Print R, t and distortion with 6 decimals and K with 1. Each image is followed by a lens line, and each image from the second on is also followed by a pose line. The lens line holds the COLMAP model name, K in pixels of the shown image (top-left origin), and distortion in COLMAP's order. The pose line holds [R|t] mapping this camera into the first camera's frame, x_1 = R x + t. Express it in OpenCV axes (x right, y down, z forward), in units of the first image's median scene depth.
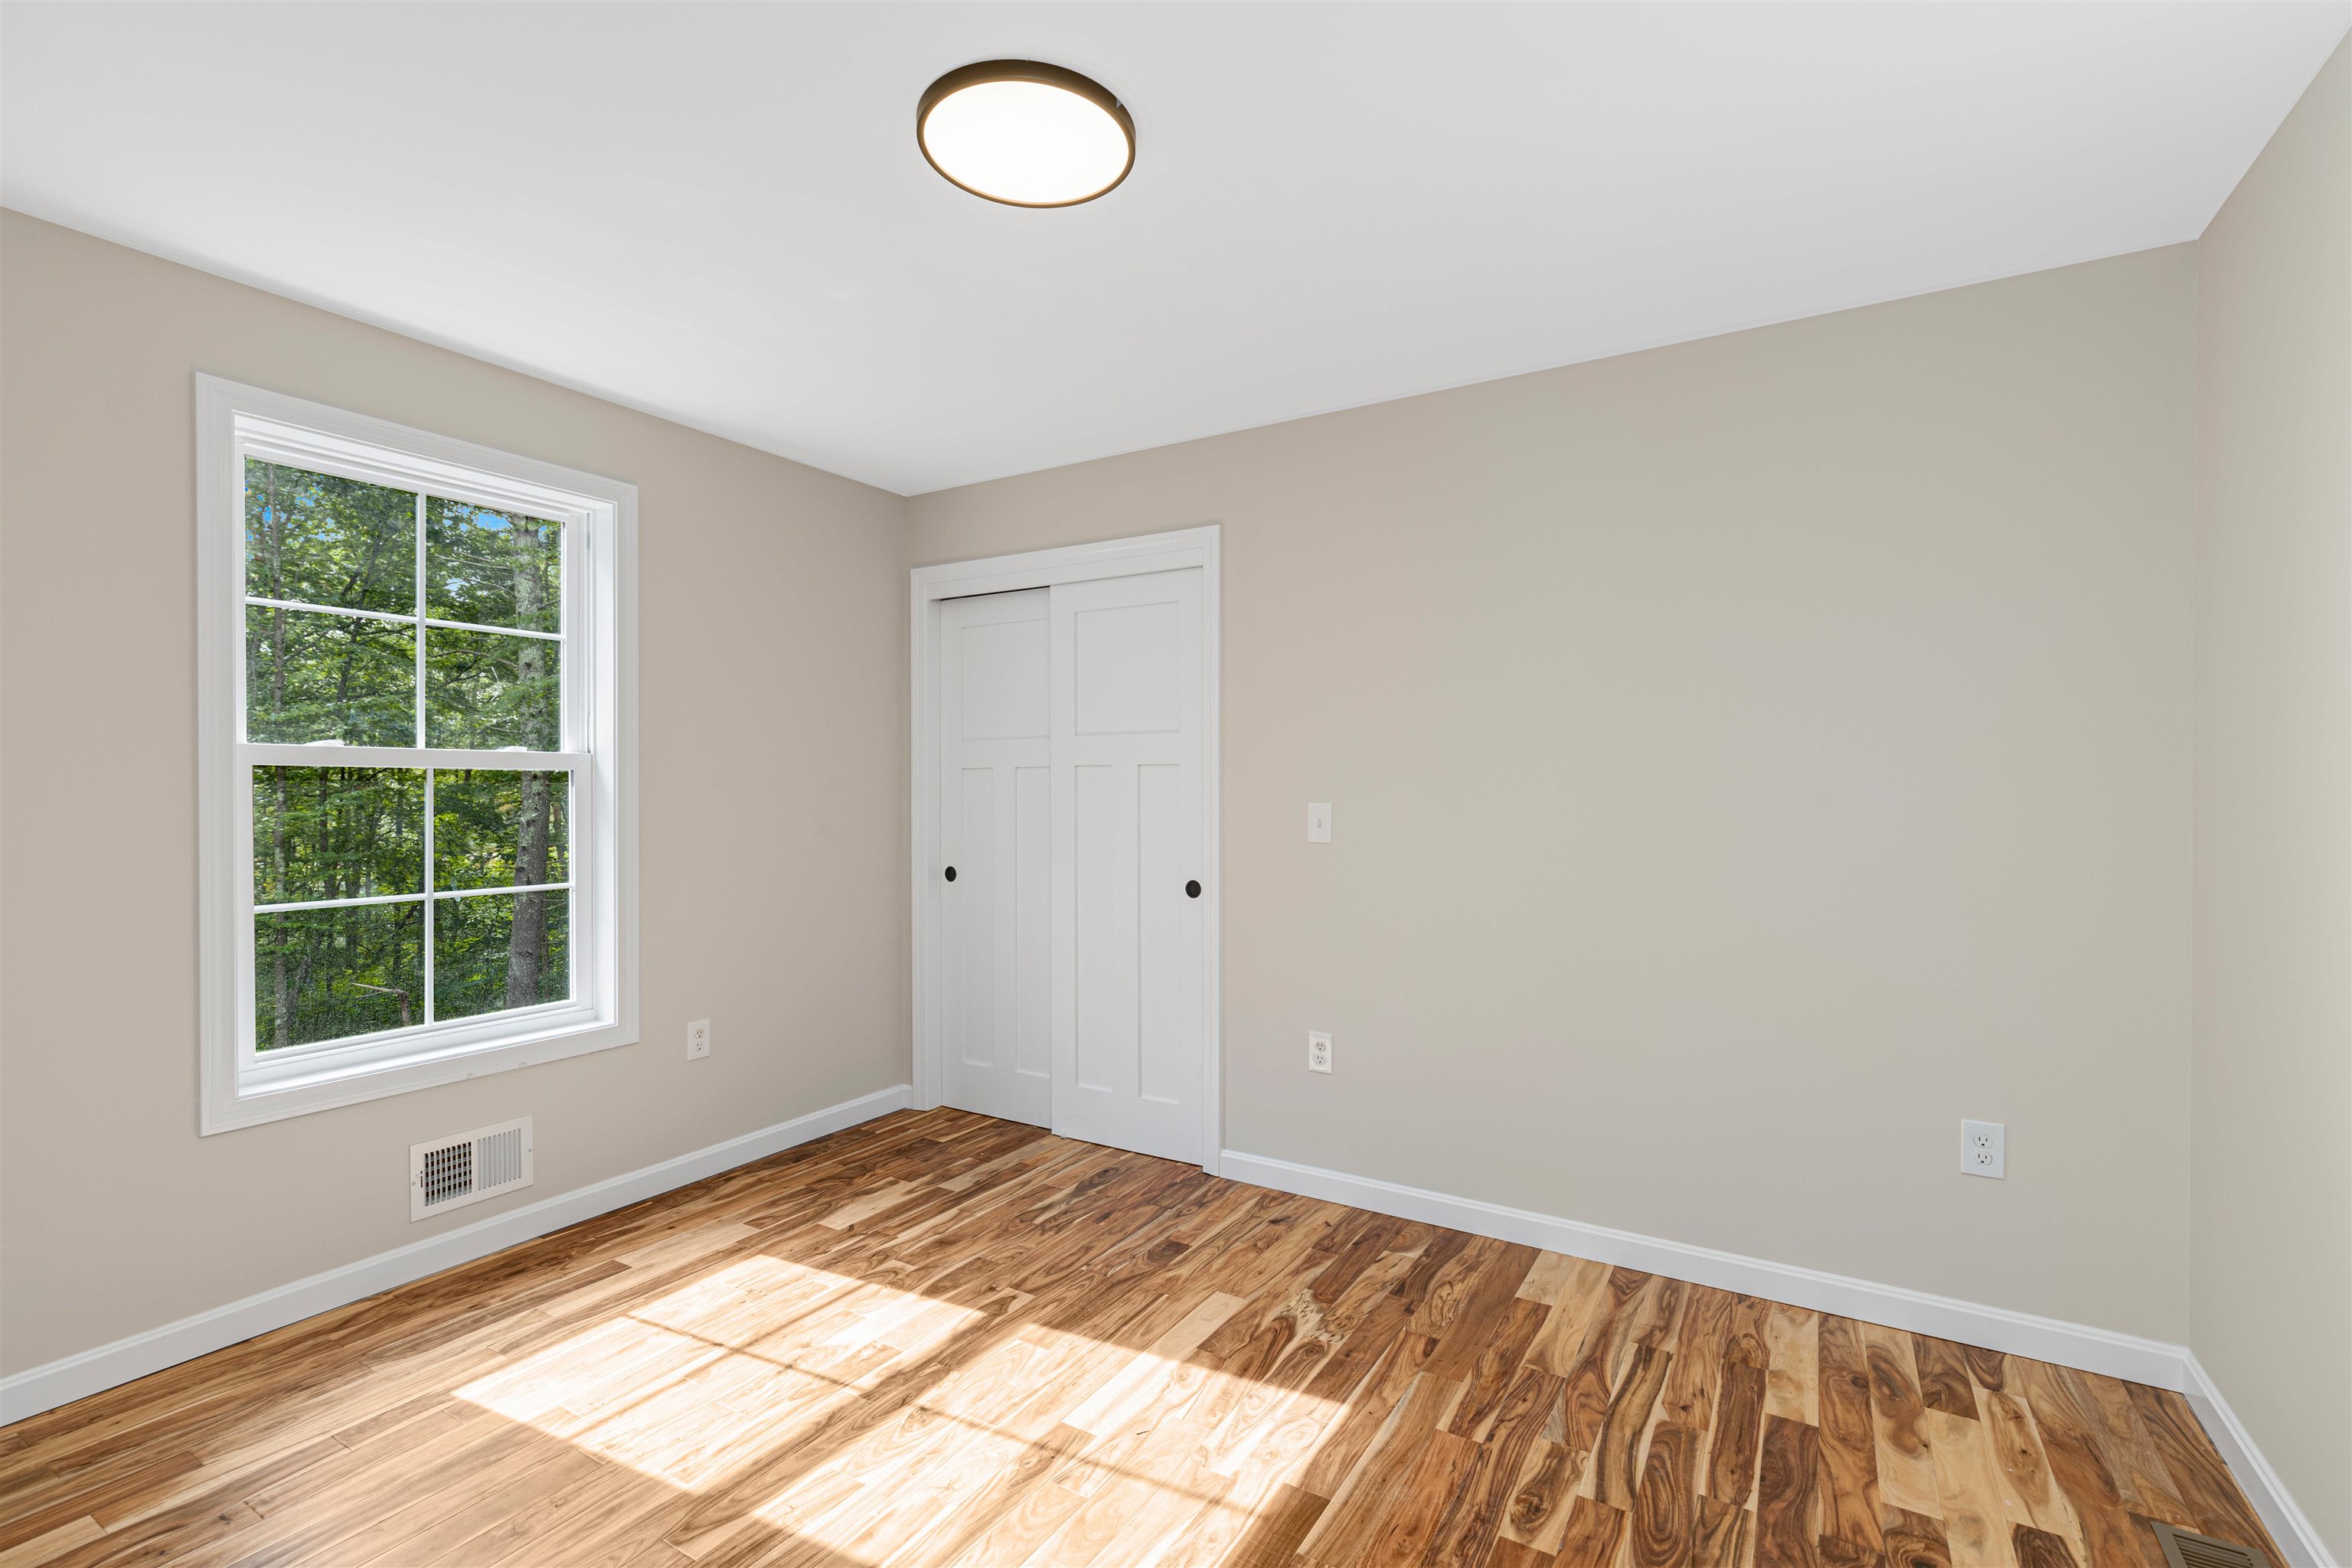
lens RADIAL K [[1040.4, 0, 1173.5], [0, 1040.4, 779.3], [0, 0, 1]] dist [0.011177, -0.001472]
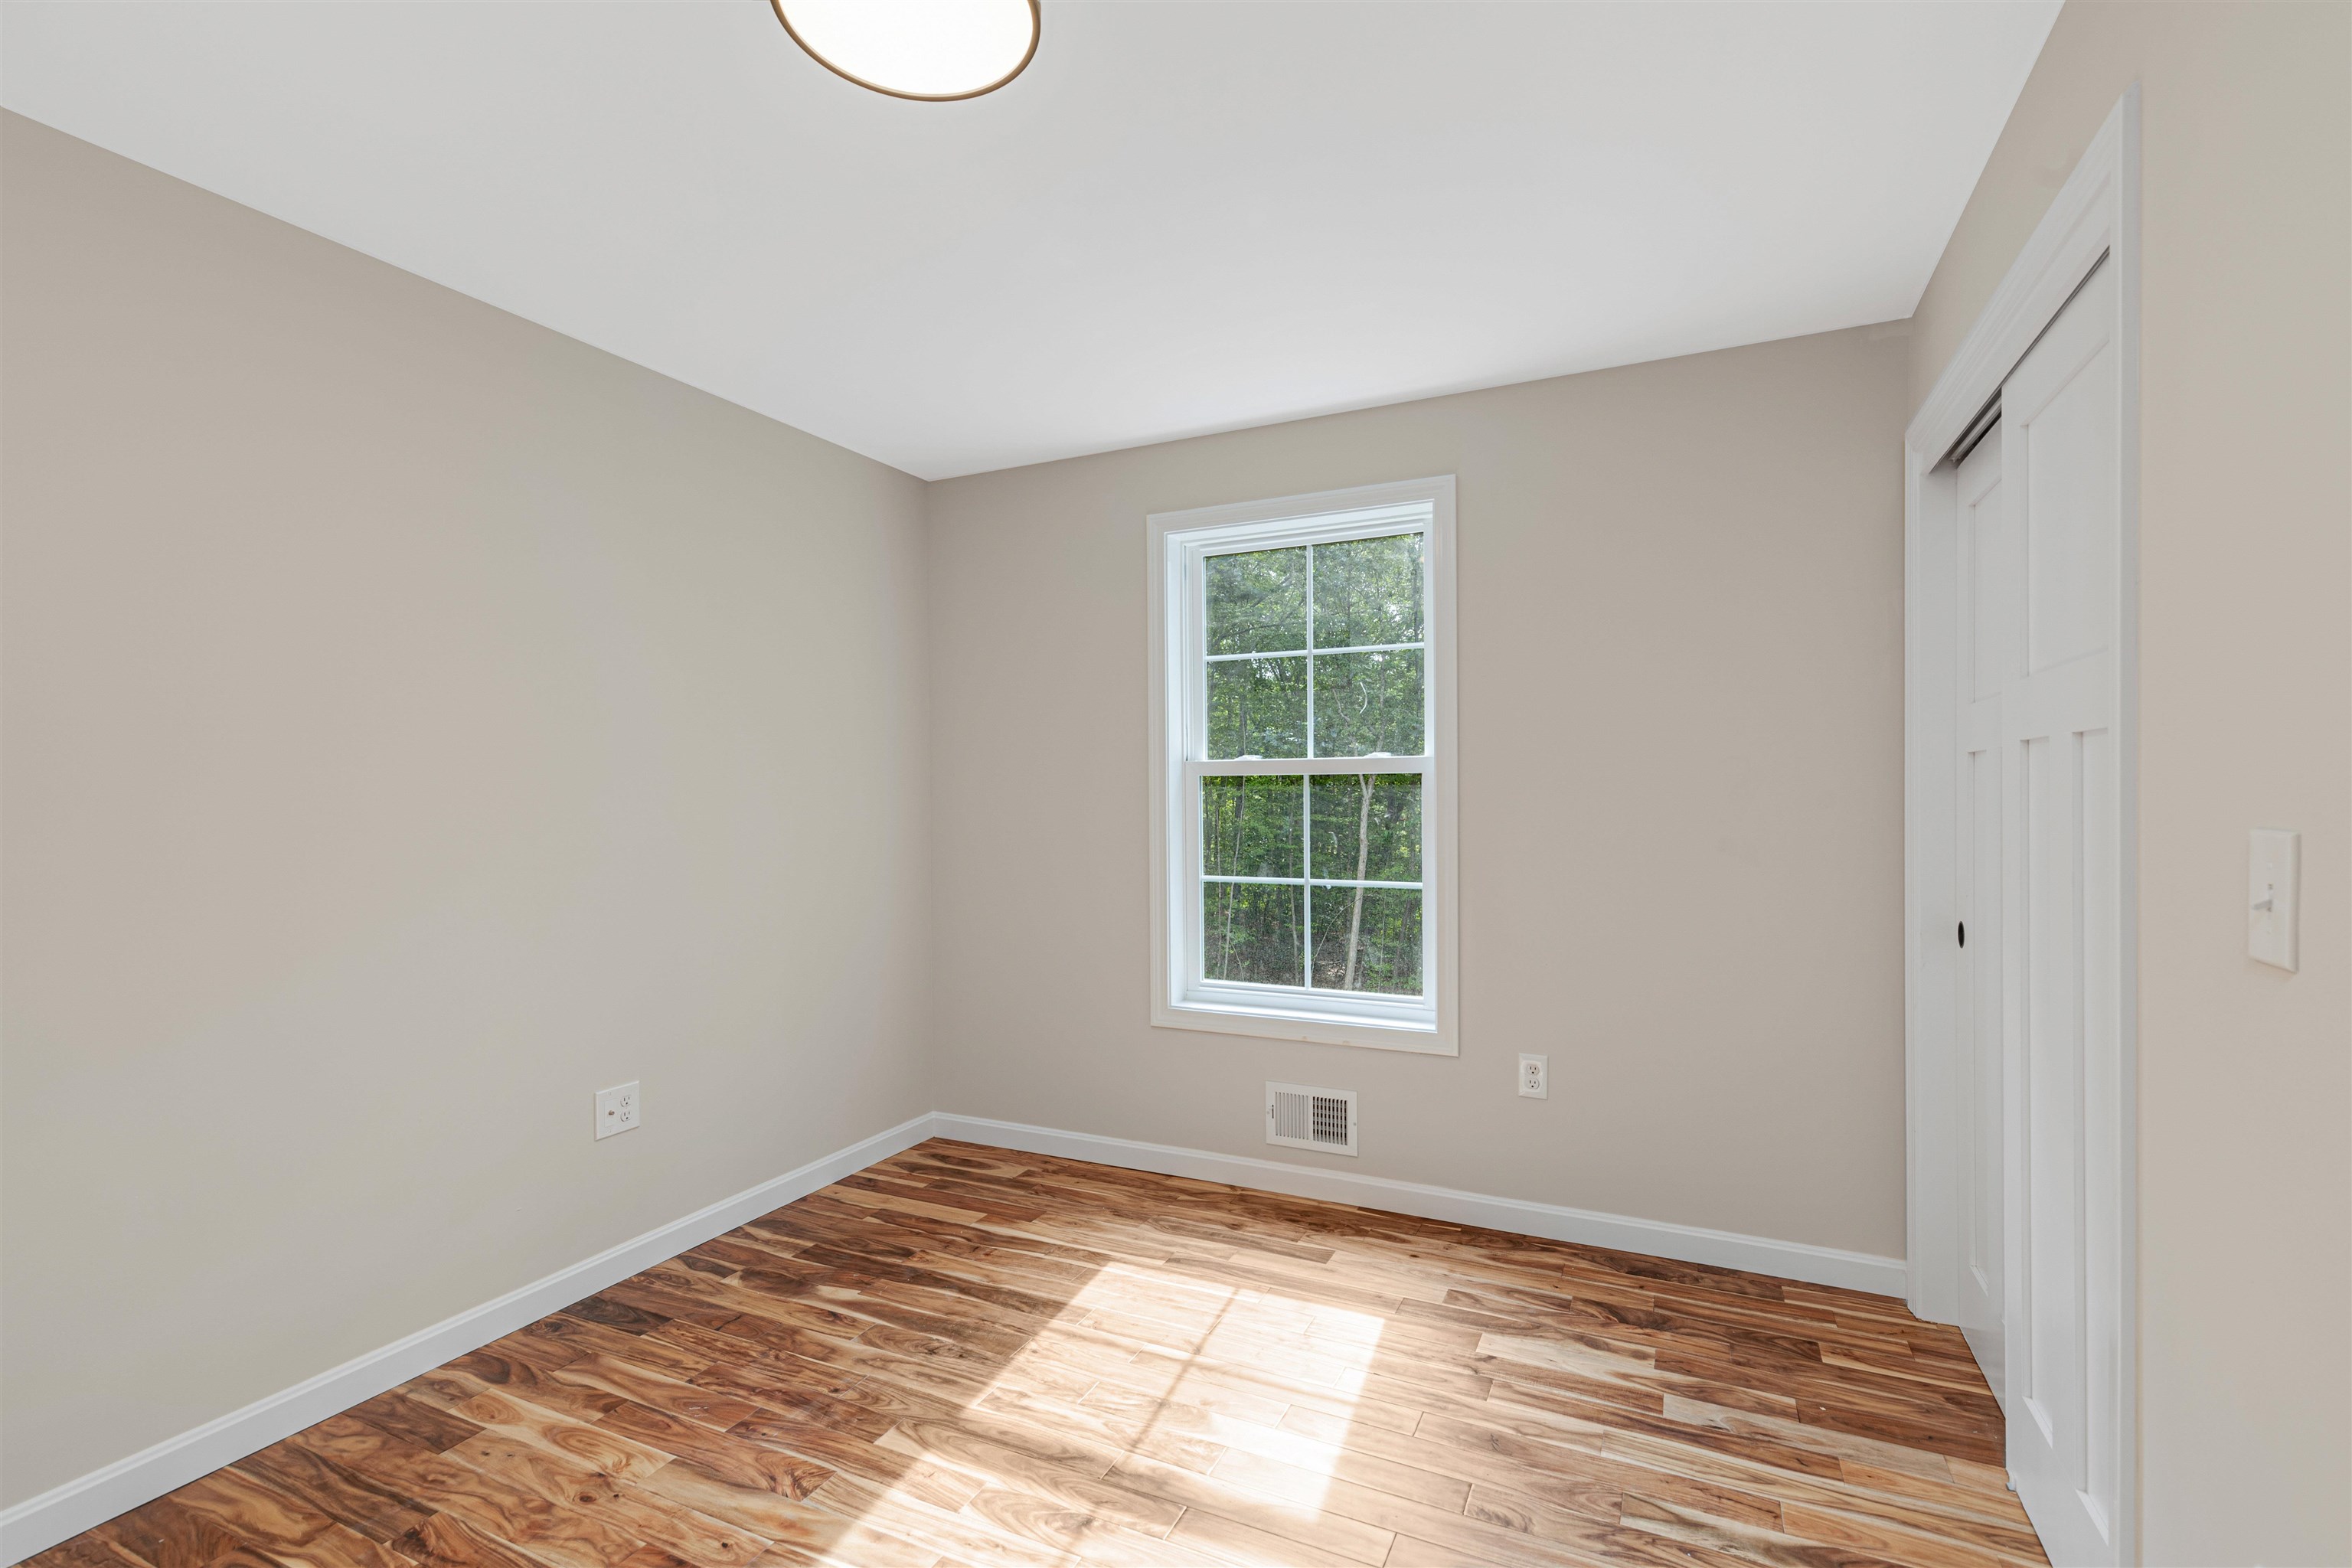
lens RADIAL K [[1040.4, 0, 1175.3], [0, 1040.4, 788.5], [0, 0, 1]] dist [0.011177, -0.001472]
pose [[0.120595, -0.000245, -0.992702, 0.432253], [0.014998, 0.999886, 0.001575, 0.001131], [0.992588, -0.015079, 0.120585, 0.678834]]
